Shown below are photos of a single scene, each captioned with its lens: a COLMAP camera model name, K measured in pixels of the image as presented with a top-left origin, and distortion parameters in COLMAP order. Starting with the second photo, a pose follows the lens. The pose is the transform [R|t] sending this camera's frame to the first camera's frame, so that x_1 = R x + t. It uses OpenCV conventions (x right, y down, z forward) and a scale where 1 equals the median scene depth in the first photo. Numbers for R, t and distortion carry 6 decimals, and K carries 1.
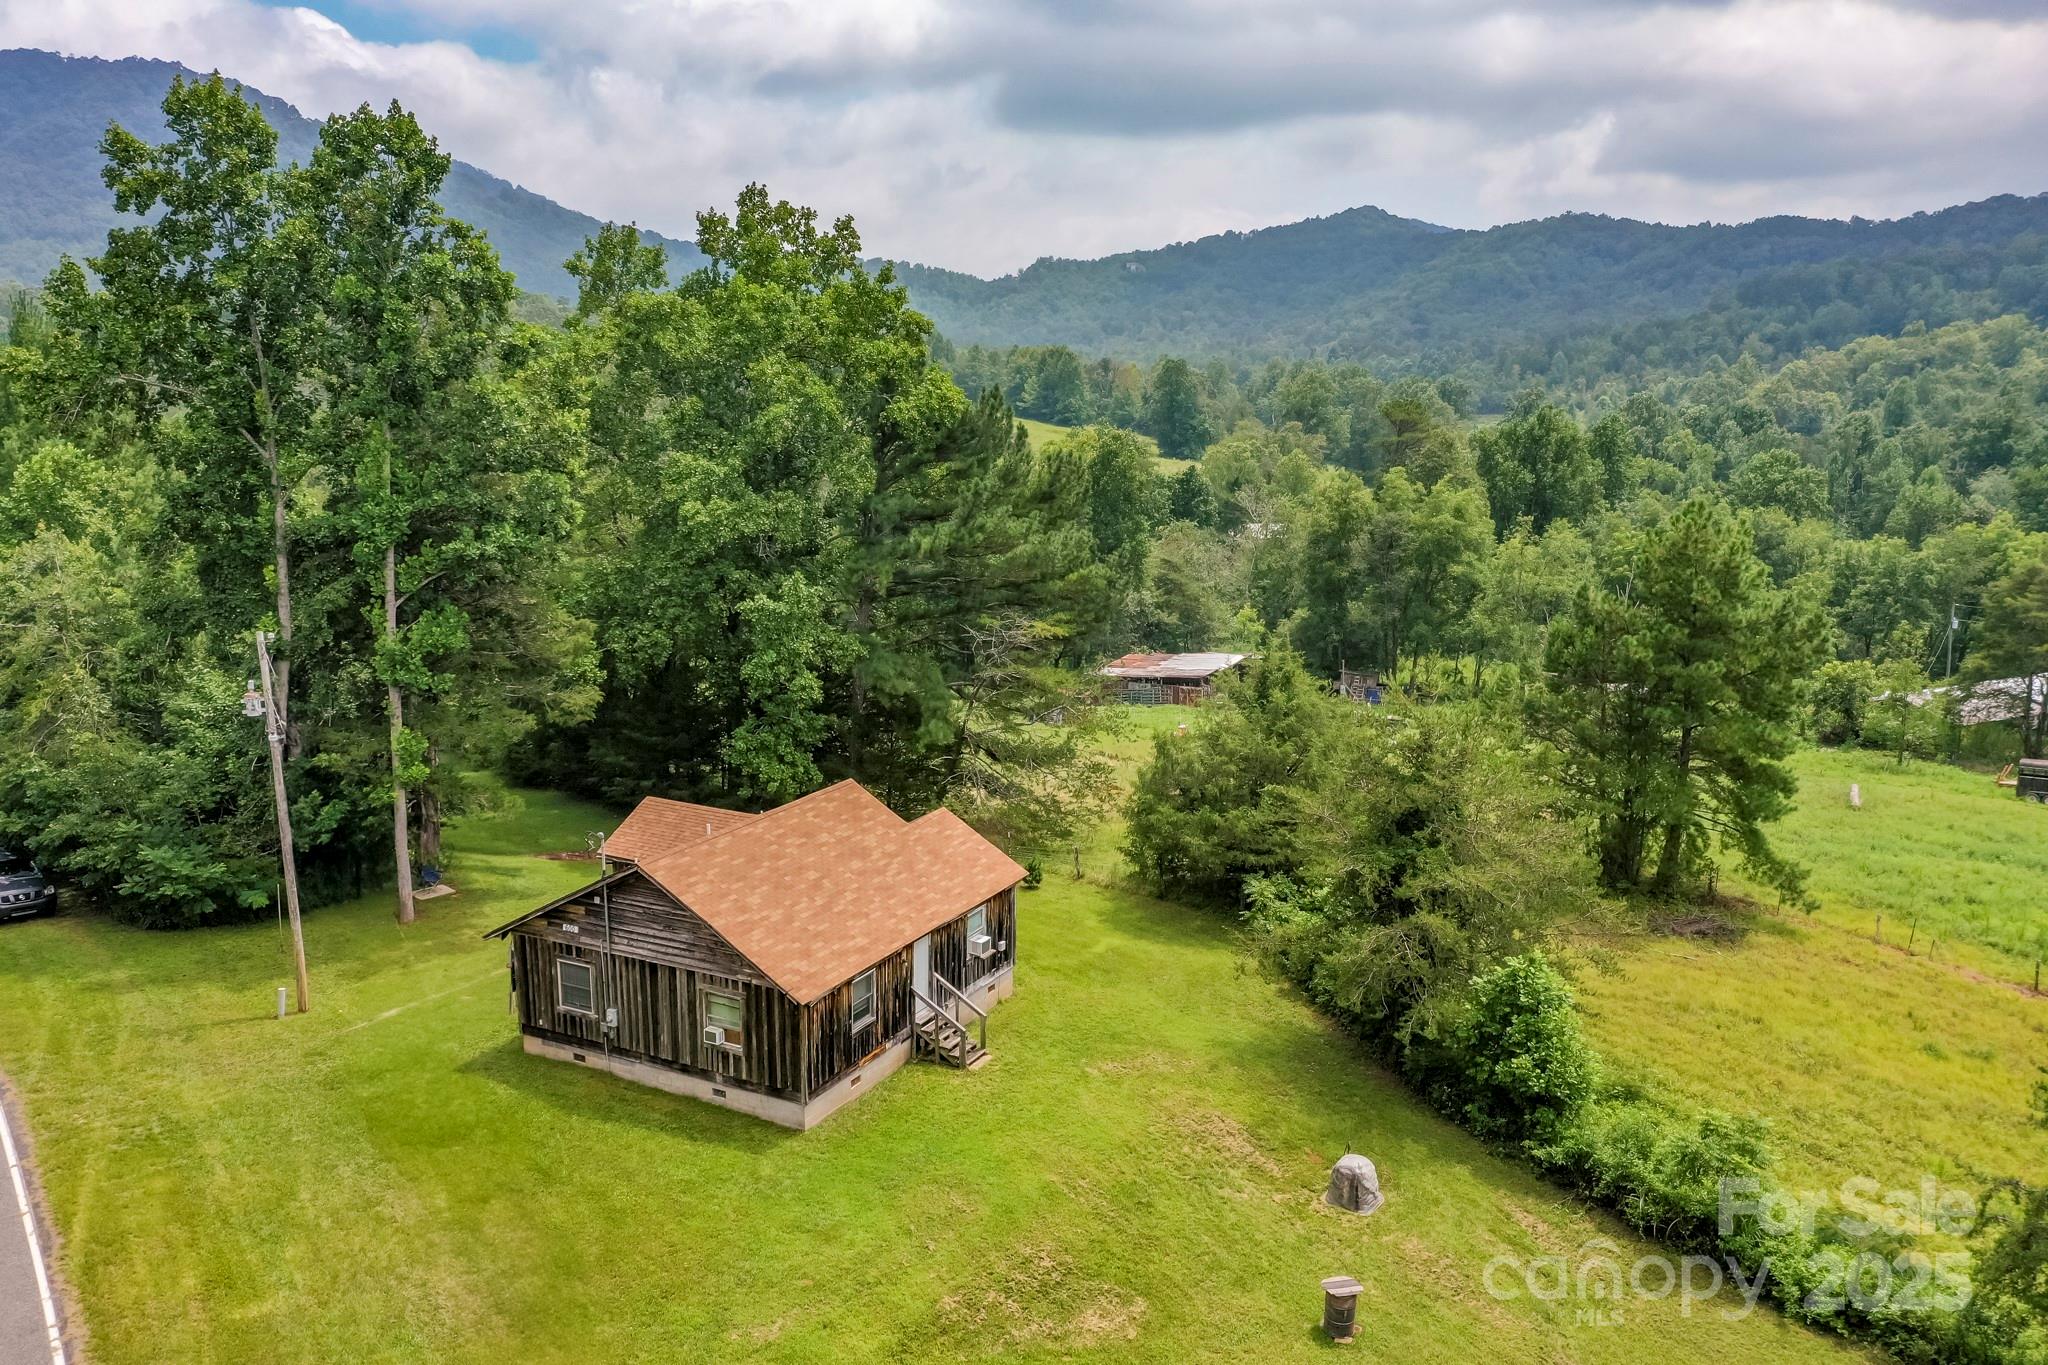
lens RADIAL K [[1628.2, 0, 1015.6], [0, 1628.2, 684.7], [0, 0, 1]] dist [0.026665, 0.003903]
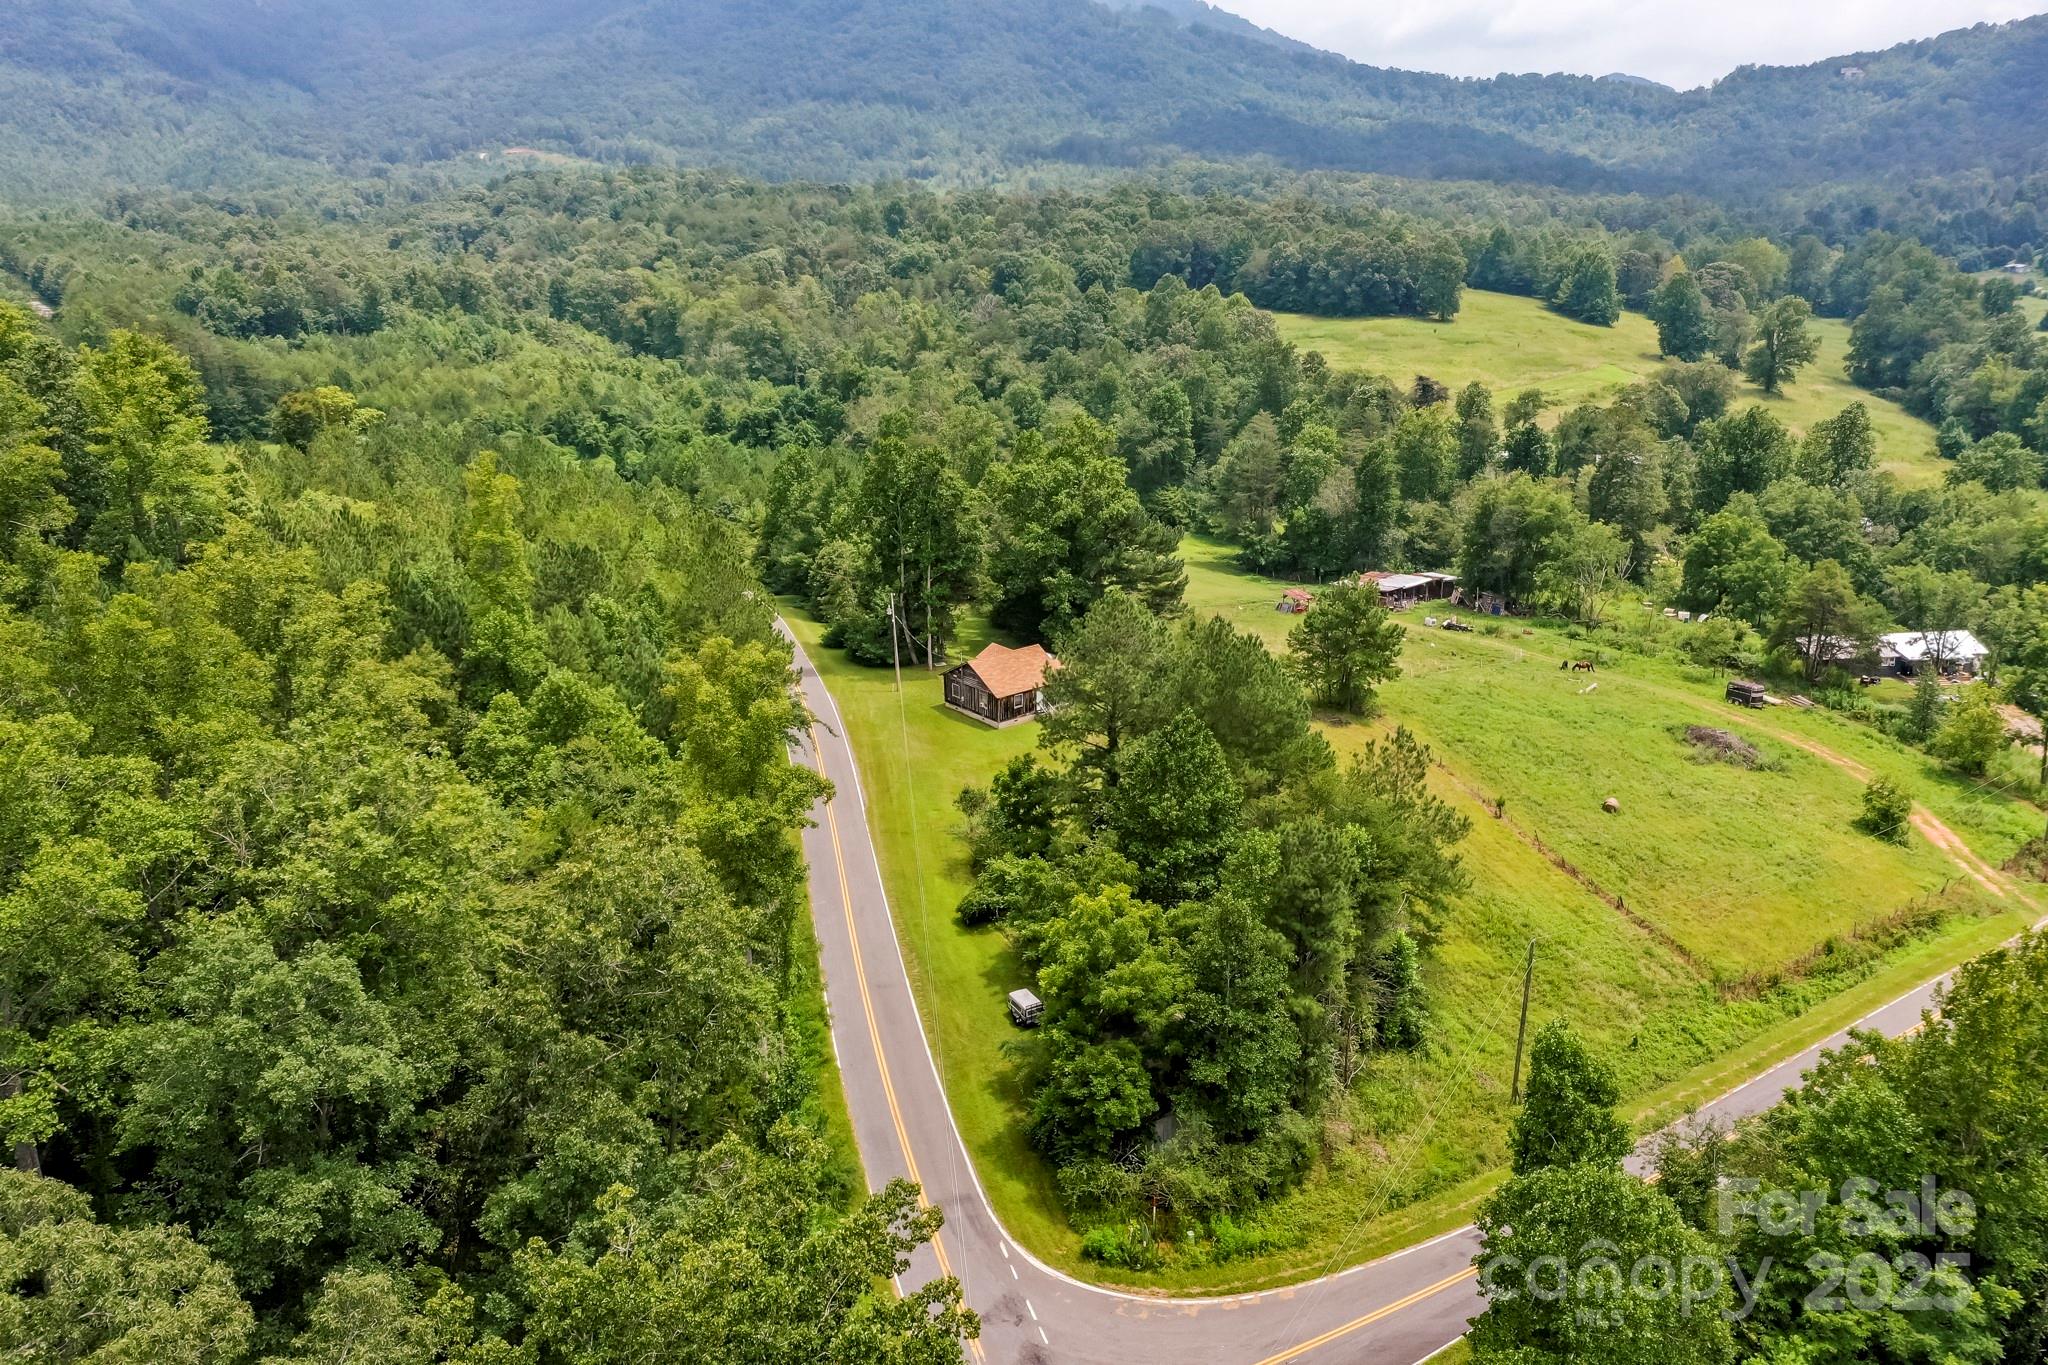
lens RADIAL K [[1628.2, 0, 1016.3], [0, 1628.2, 680.8], [0, 0, 1]] dist [0.026665, 0.003903]
pose [[0.918145, 0.102450, -0.382772, 1.156564], [-0.057908, 0.990319, 0.126158, -0.291483], [0.391991, -0.093665, 0.915189, -2.153873]]
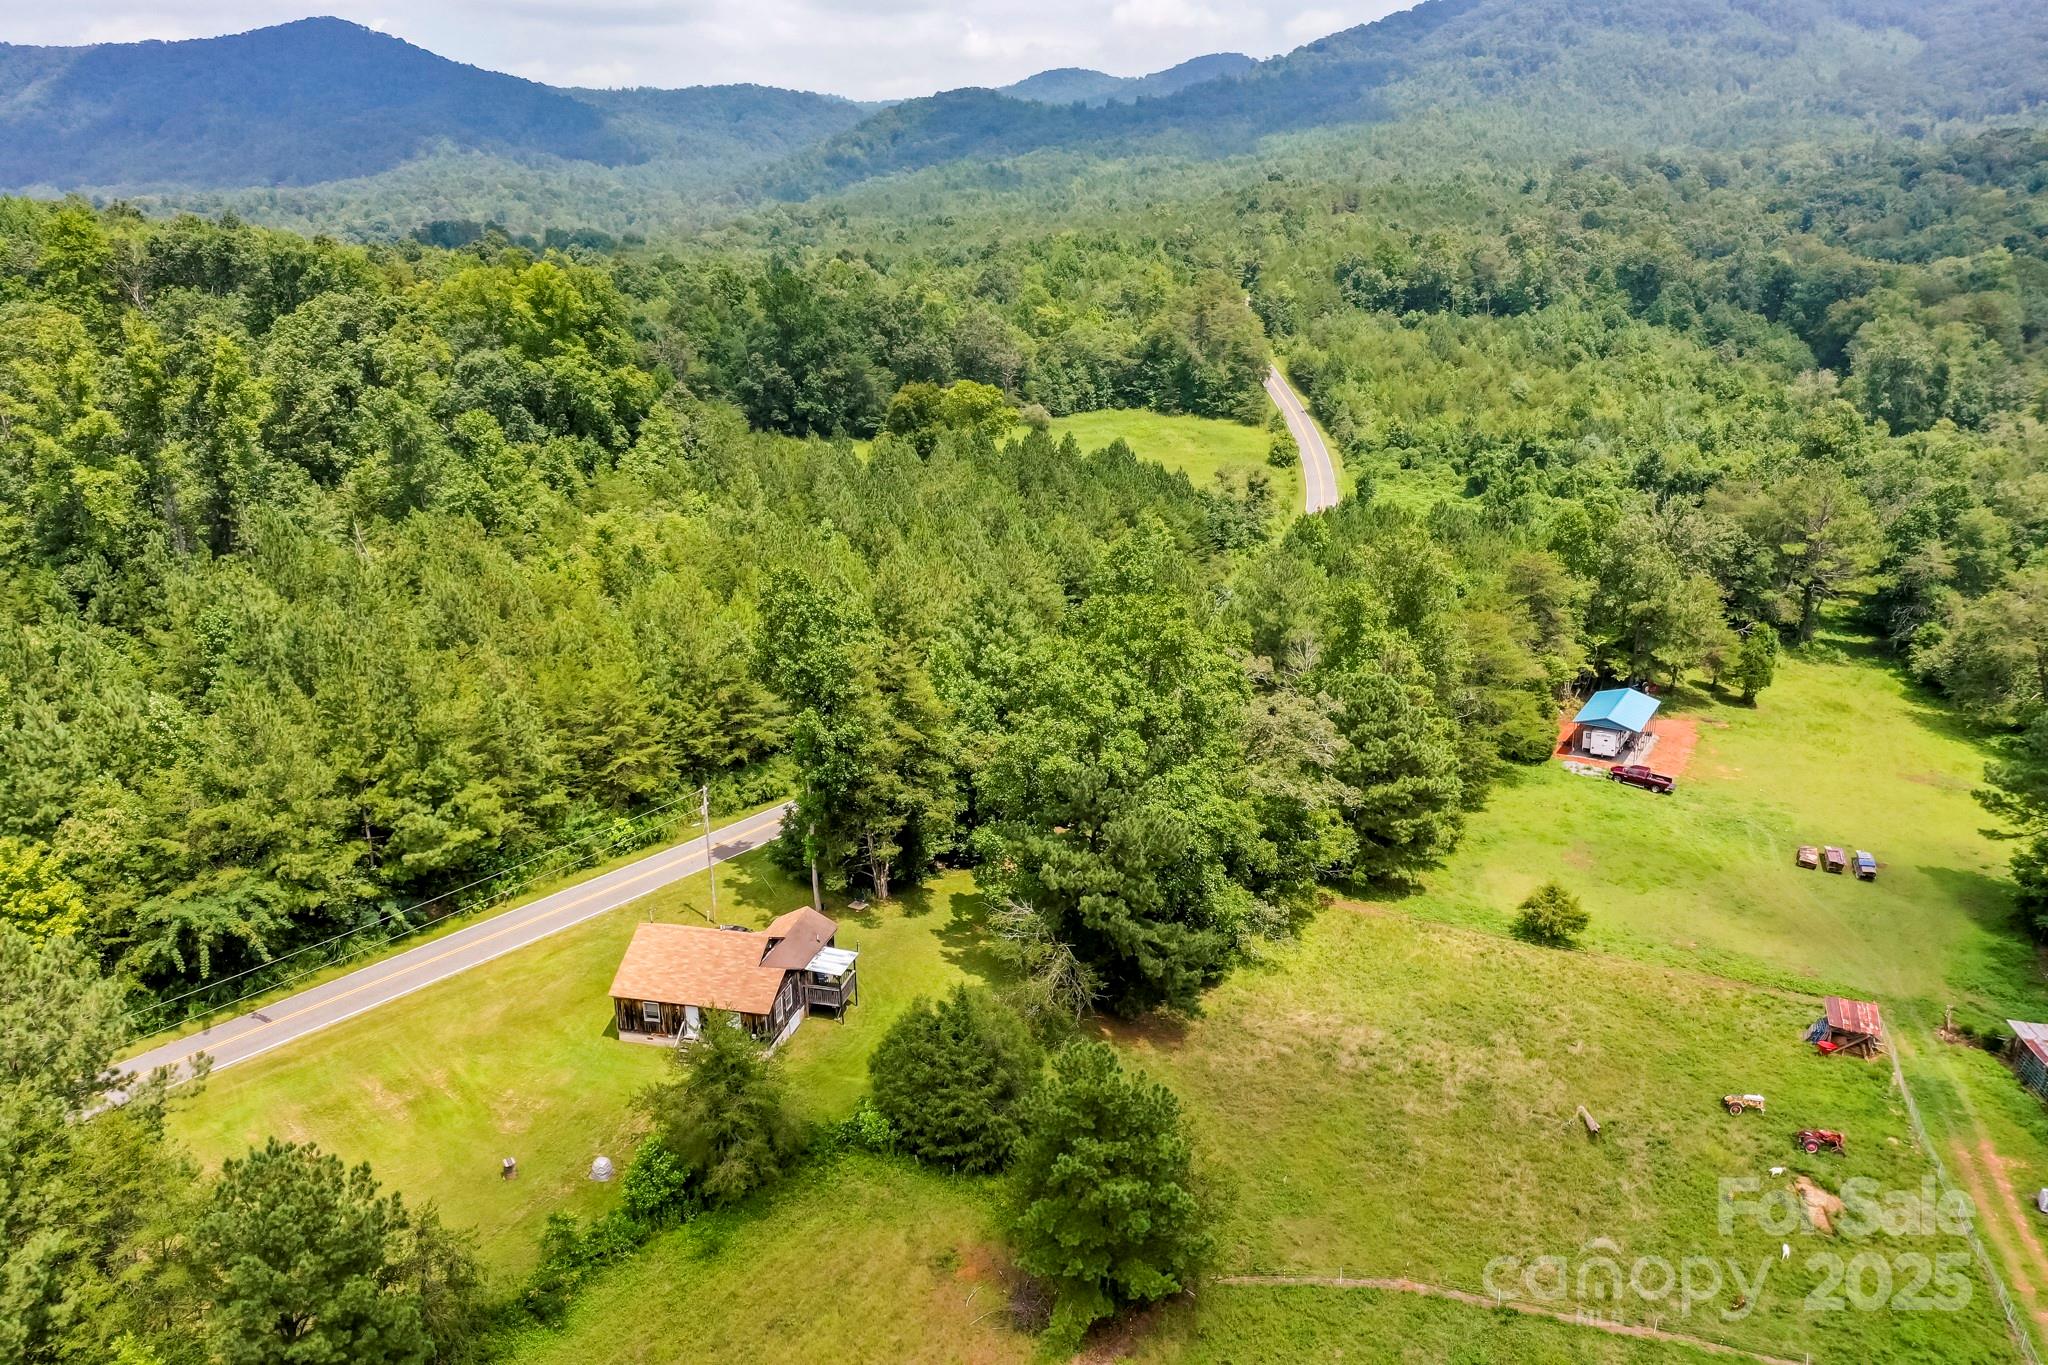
lens RADIAL K [[1628.2, 0, 1016.0], [0, 1628.2, 678.9], [0, 0, 1]] dist [0.026665, 0.003903]
pose [[0.249451, 0.297302, -0.921621, 1.814772], [-0.176593, 0.949715, 0.258567, -0.857150], [0.952150, 0.098252, 0.289409, 0.609529]]
